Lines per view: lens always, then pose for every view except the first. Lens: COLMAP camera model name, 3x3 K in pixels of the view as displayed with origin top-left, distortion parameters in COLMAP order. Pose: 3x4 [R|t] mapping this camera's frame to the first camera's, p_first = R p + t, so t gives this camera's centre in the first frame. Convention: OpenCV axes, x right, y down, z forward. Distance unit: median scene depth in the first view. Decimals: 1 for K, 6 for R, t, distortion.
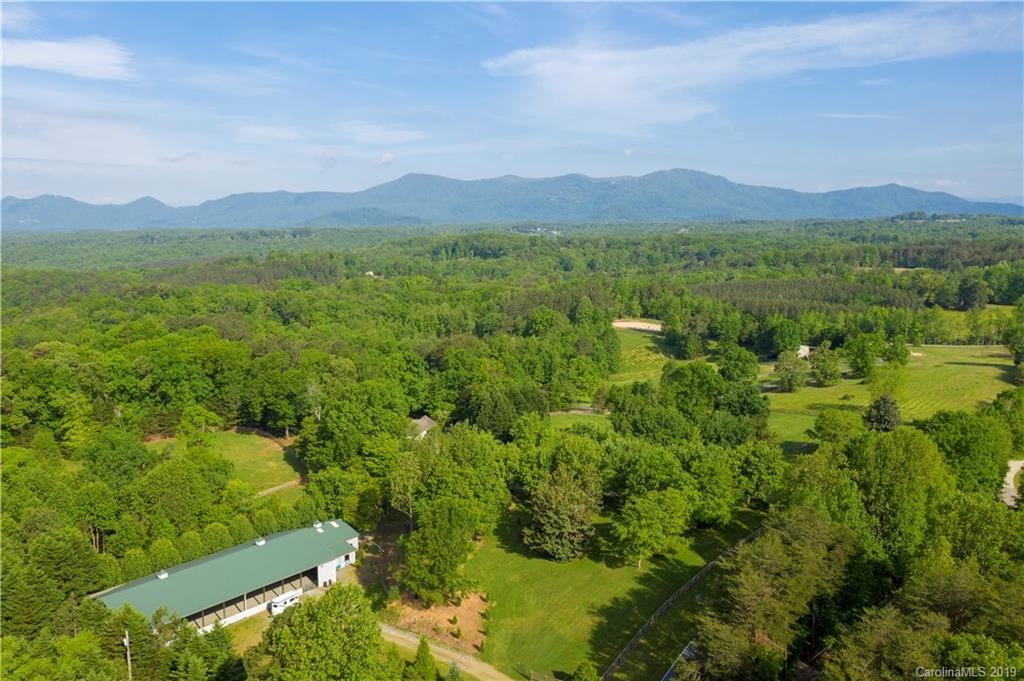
lens RADIAL K [[823.8, 0, 513.1], [0, 823.8, 342.3], [0, 0, 1]] dist [-0.004806, 0.010631]
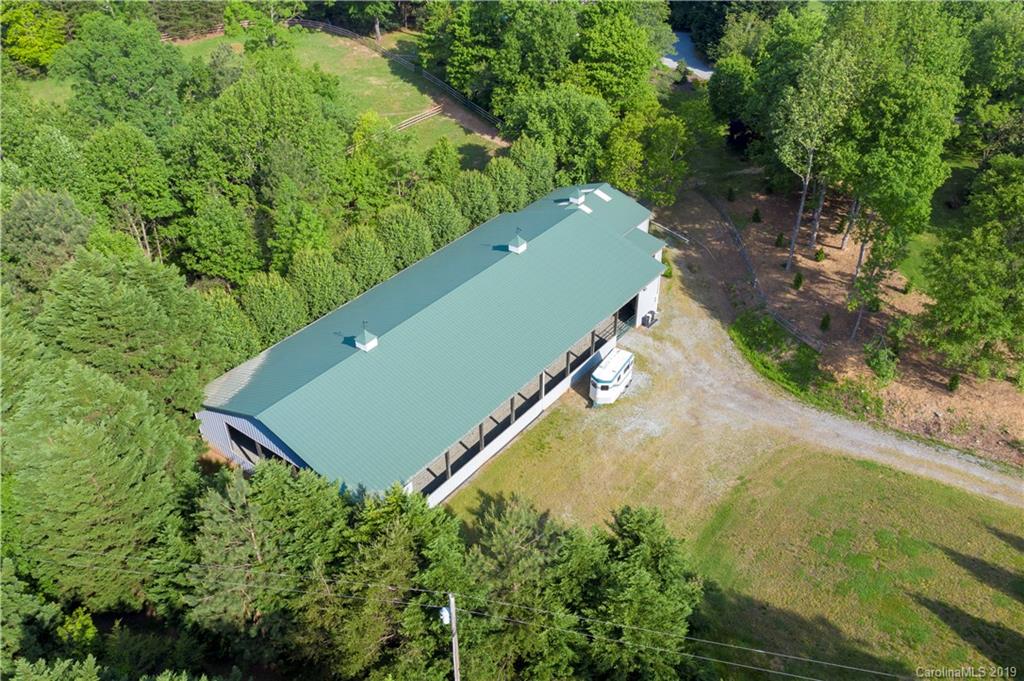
lens RADIAL K [[823.8, 0, 511.4], [0, 823.8, 341.7], [0, 0, 1]] dist [-0.004806, 0.010631]
pose [[0.998256, -0.035138, 0.047431, -0.267825], [0.010729, 0.898148, 0.439561, 0.065250], [-0.058046, -0.438286, 0.896959, 0.435342]]
